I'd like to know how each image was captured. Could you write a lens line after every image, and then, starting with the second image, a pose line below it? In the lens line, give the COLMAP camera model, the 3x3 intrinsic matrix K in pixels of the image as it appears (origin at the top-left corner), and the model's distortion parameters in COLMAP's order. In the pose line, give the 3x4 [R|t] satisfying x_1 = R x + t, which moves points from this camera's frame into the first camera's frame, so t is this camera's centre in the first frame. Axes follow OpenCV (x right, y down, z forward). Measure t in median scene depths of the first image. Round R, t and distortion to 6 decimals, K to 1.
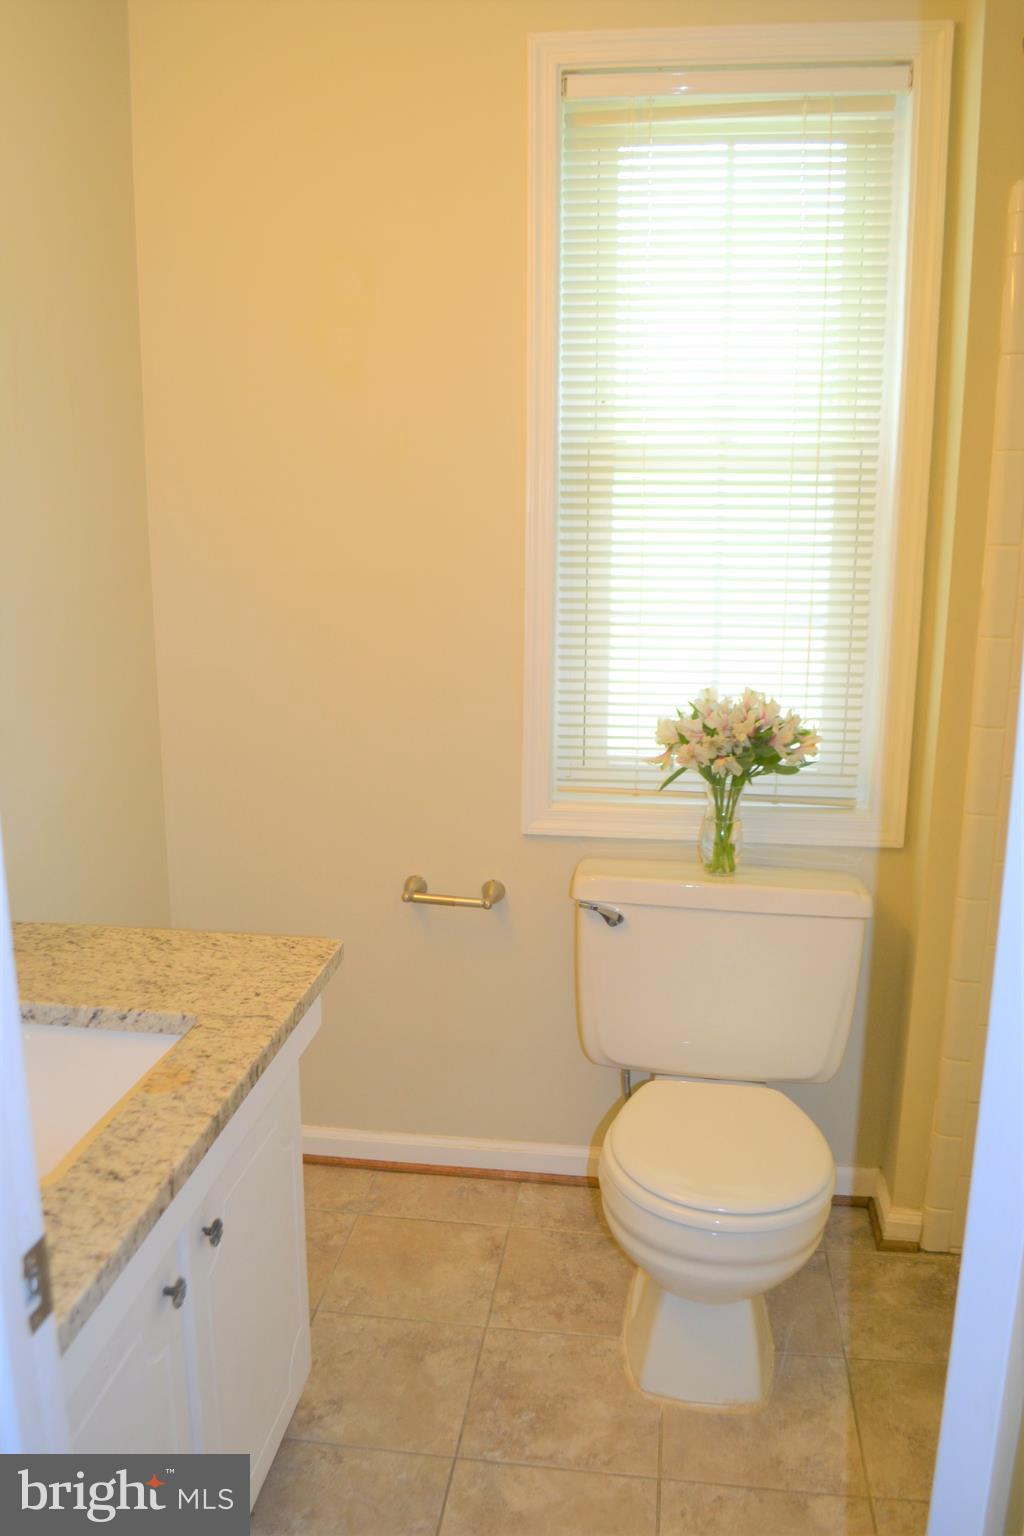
lens RADIAL K [[1239.3, 0, 510.2], [0, 1239.3, 768.4], [0, 0, 1]] dist [-0.079831, 0.005976]
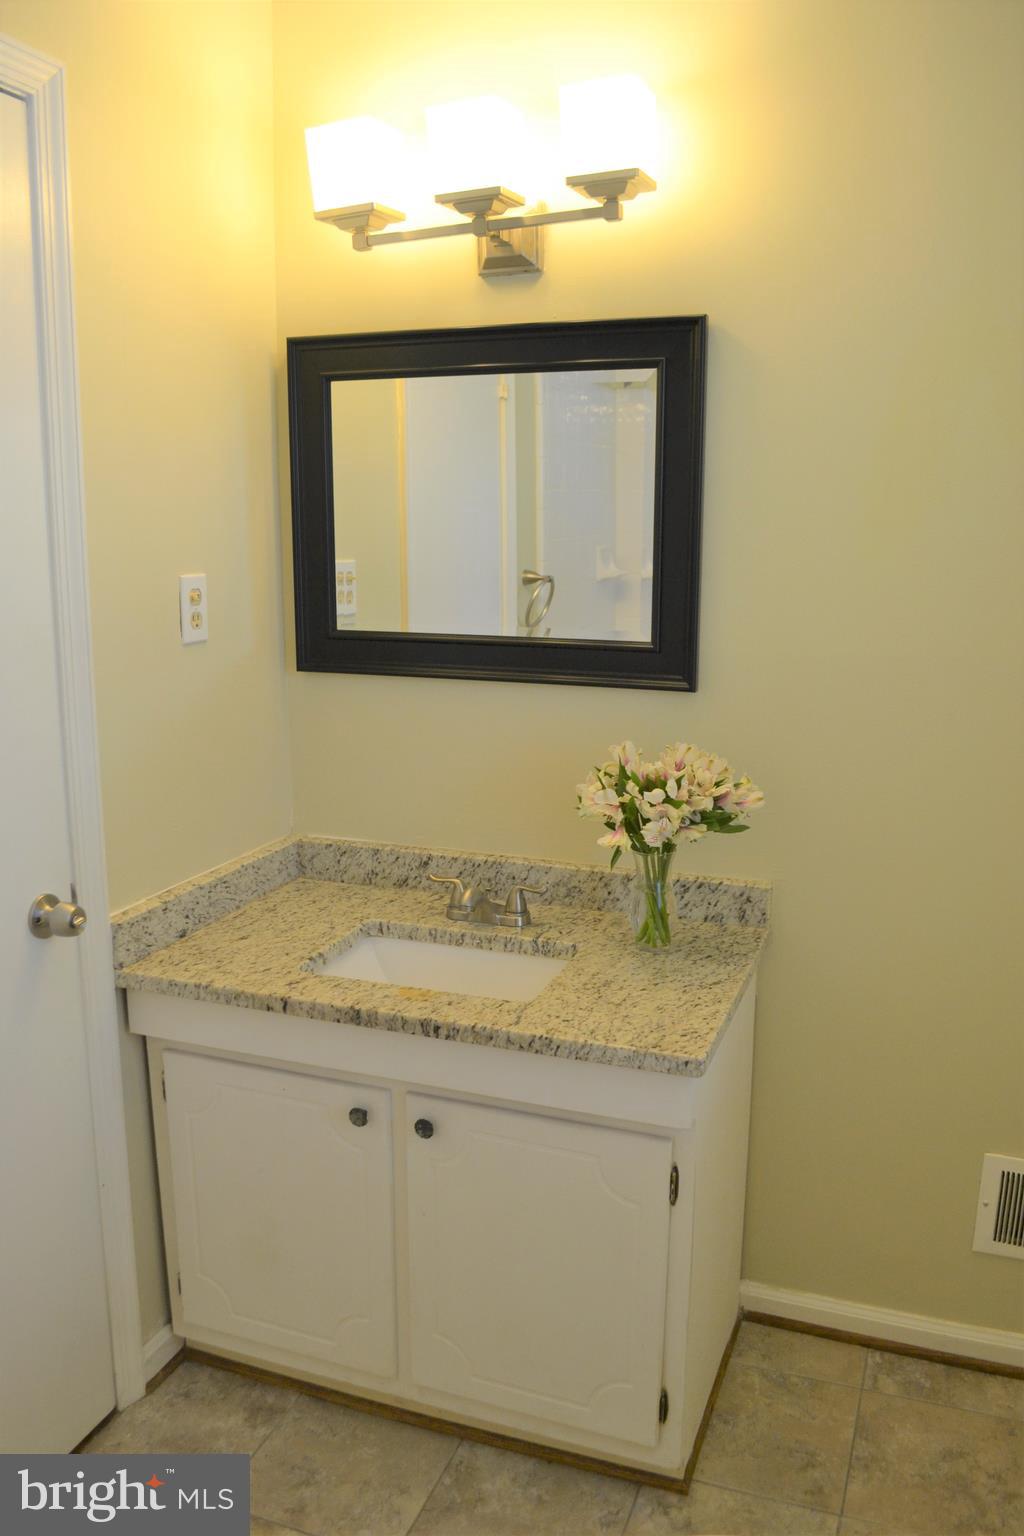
lens RADIAL K [[1239.3, 0, 519.0], [0, 1239.3, 768.7], [0, 0, 1]] dist [-0.079831, 0.005976]
pose [[-0.223273, 0.191088, -0.955842, 0.801900], [-0.211729, 0.947677, 0.238913, -0.280560], [0.951483, 0.255722, -0.171132, 1.059858]]
